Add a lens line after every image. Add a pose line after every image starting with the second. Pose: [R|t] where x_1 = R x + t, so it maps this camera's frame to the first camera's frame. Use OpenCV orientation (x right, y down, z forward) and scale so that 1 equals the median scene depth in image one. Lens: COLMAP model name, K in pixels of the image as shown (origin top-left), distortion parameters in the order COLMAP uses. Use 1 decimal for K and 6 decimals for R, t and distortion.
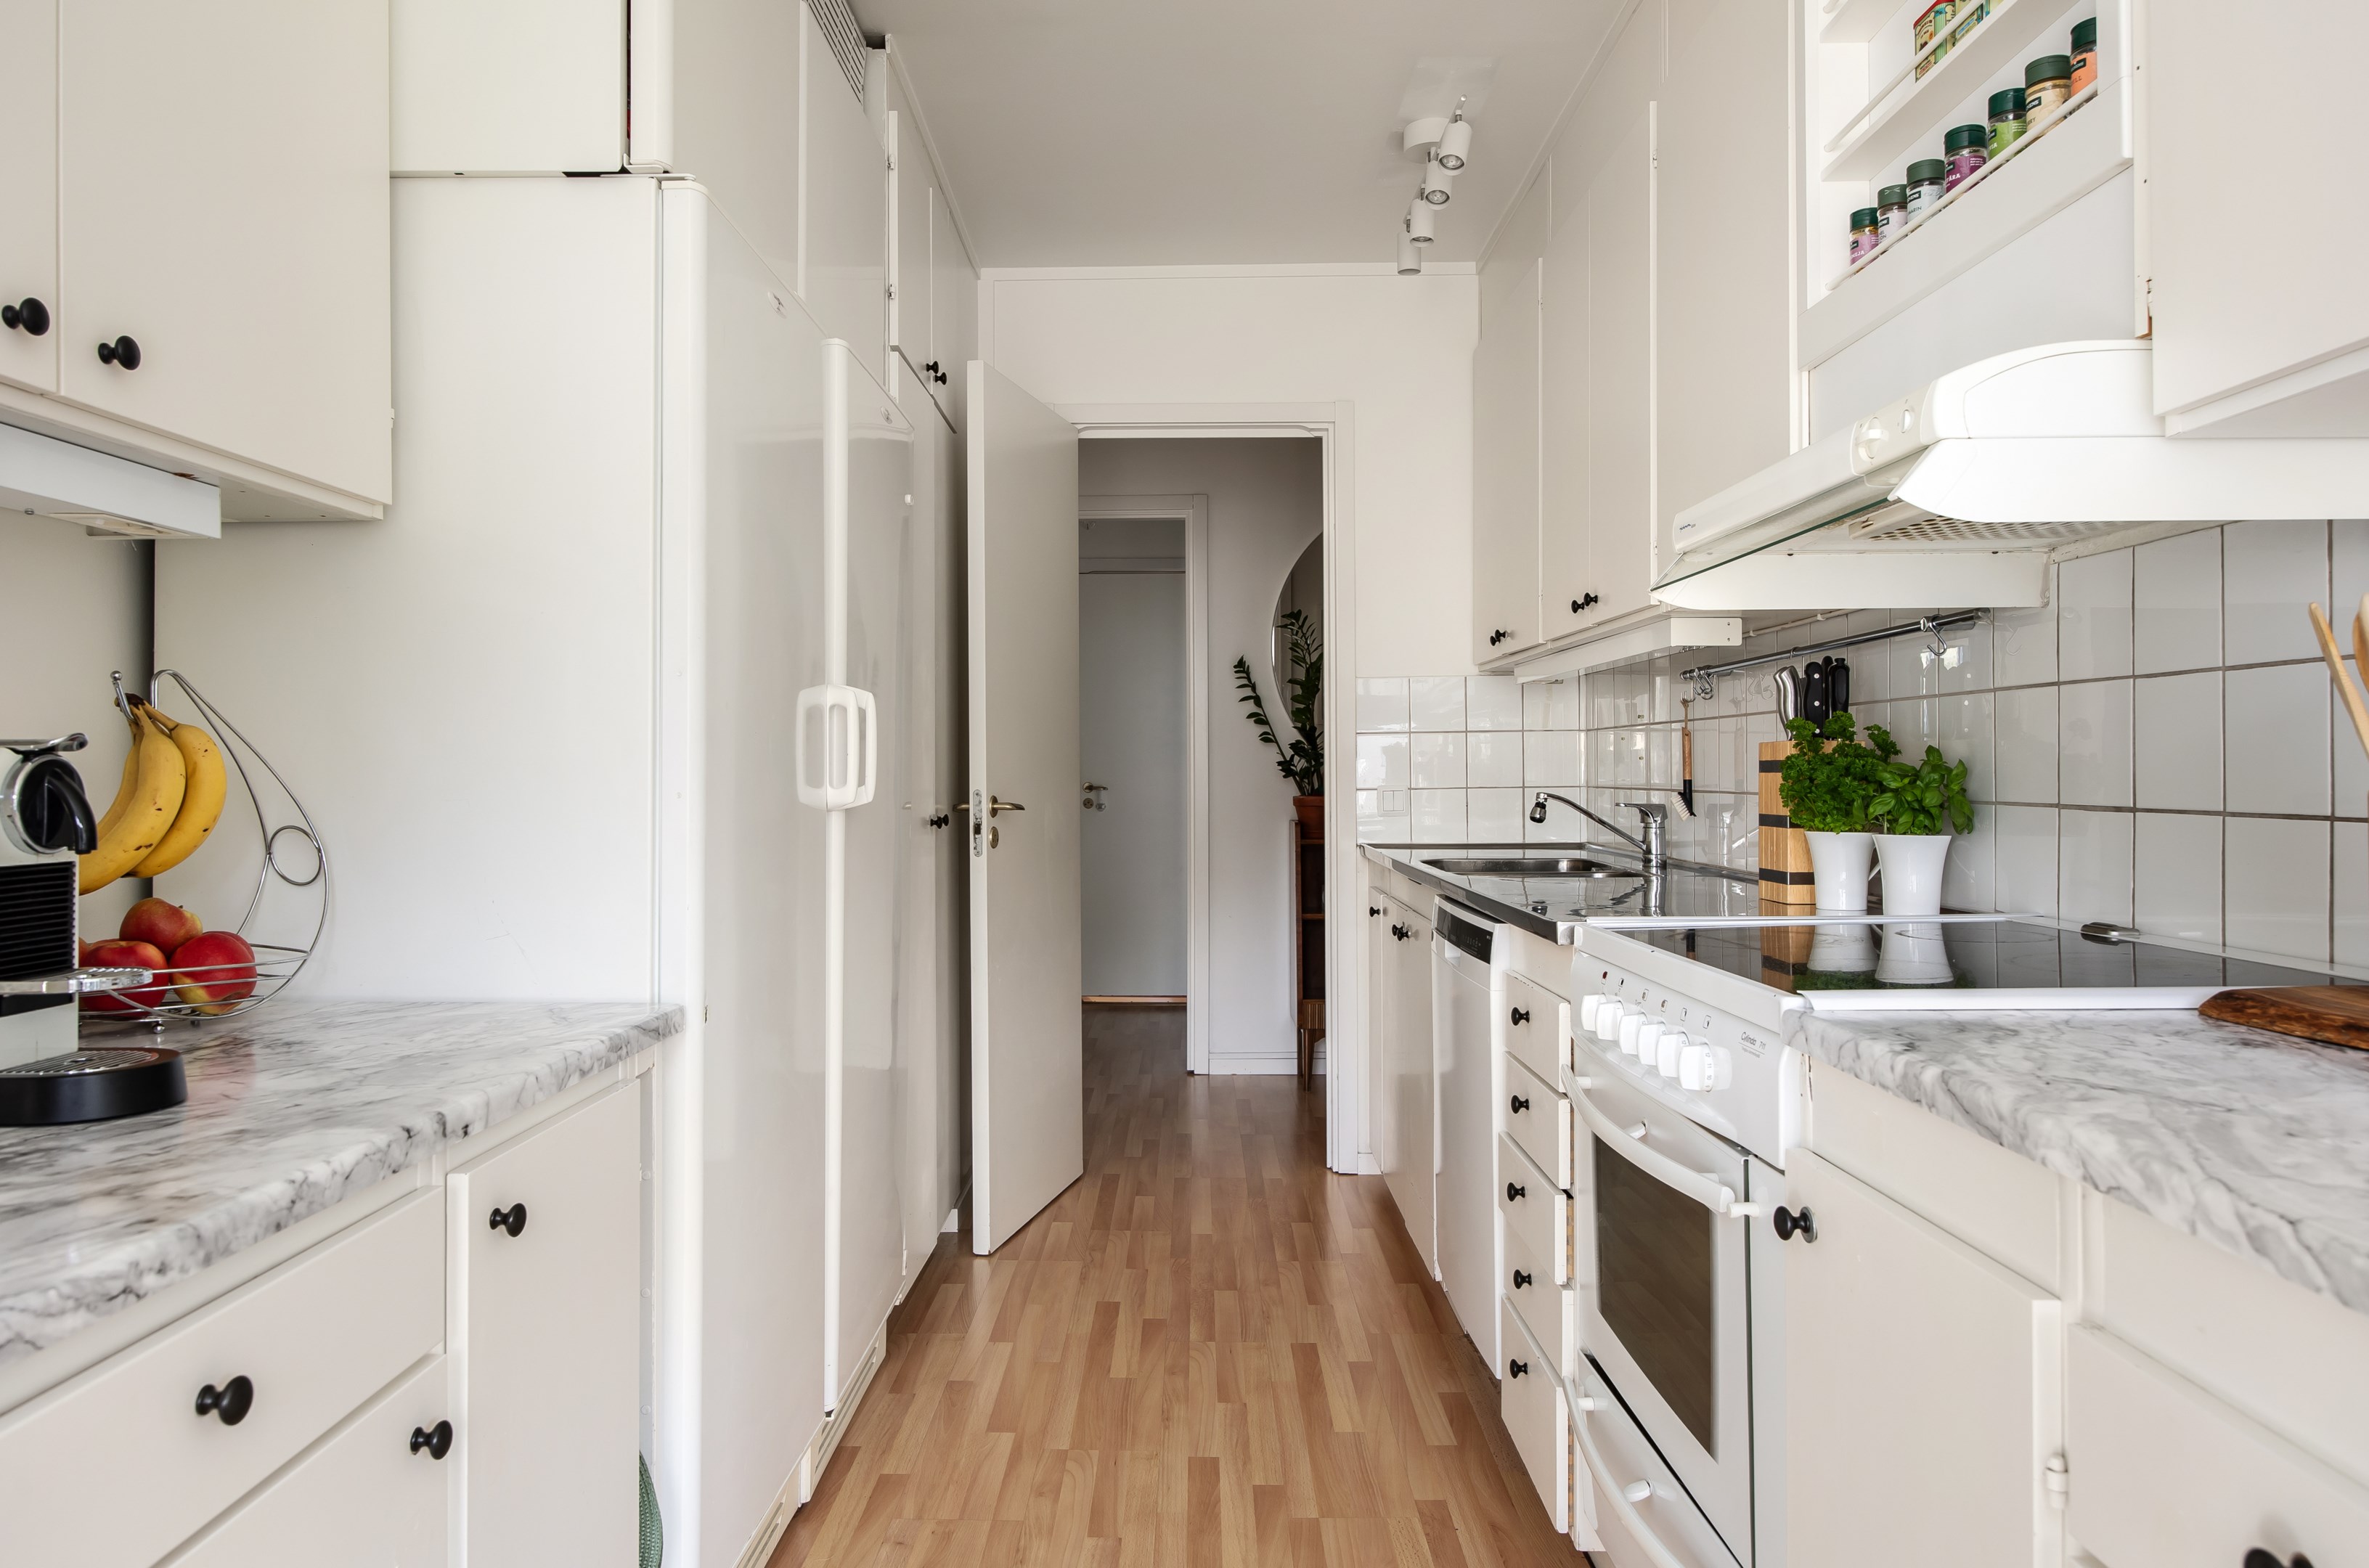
lens RADIAL K [[1553.5, 0, 1184.5], [0, 1553.5, 784.0], [0, 0, 1]] dist [-0.003048, 0.004508]
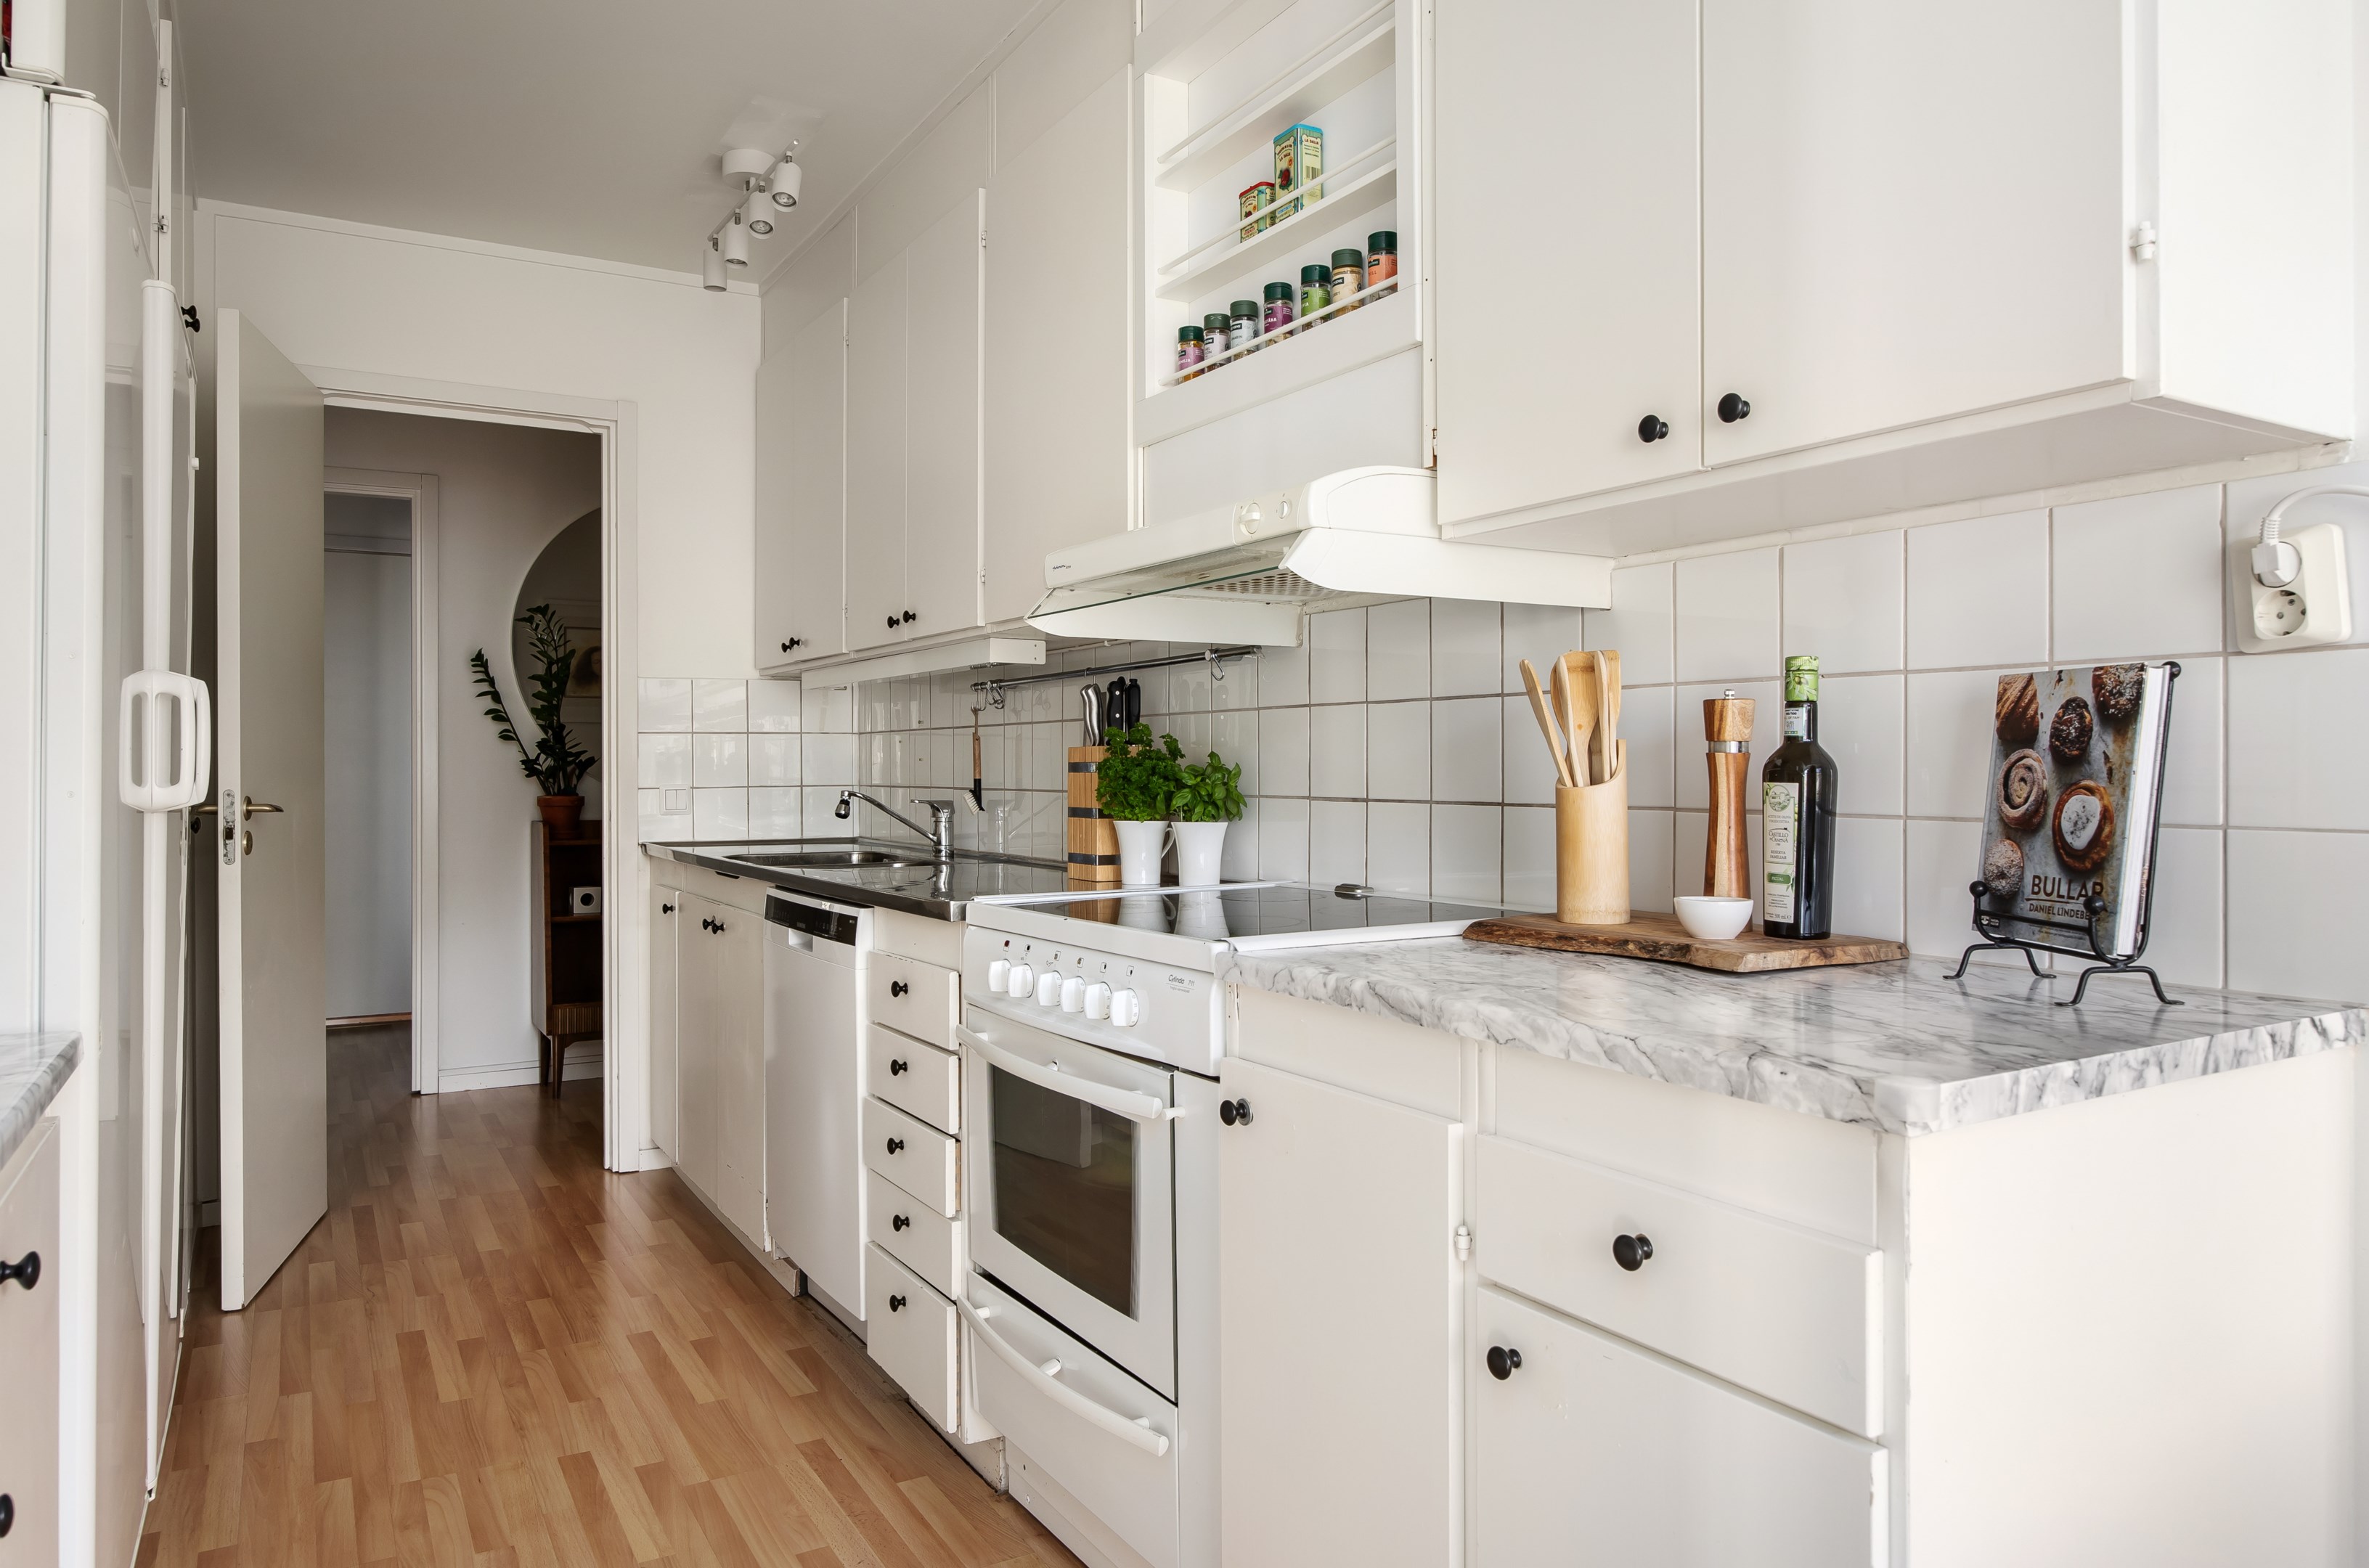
lens RADIAL K [[1525.3, 0, 1184.5], [0, 1525.3, 784.0], [0, 0, 1]] dist [-0.001509, 0.002597]
pose [[0.856196, -0.001213, 0.516650, -0.157972], [0.001352, 0.999999, 0.000108, 0.001523], [-0.516650, 0.000606, 0.856196, -0.045882]]
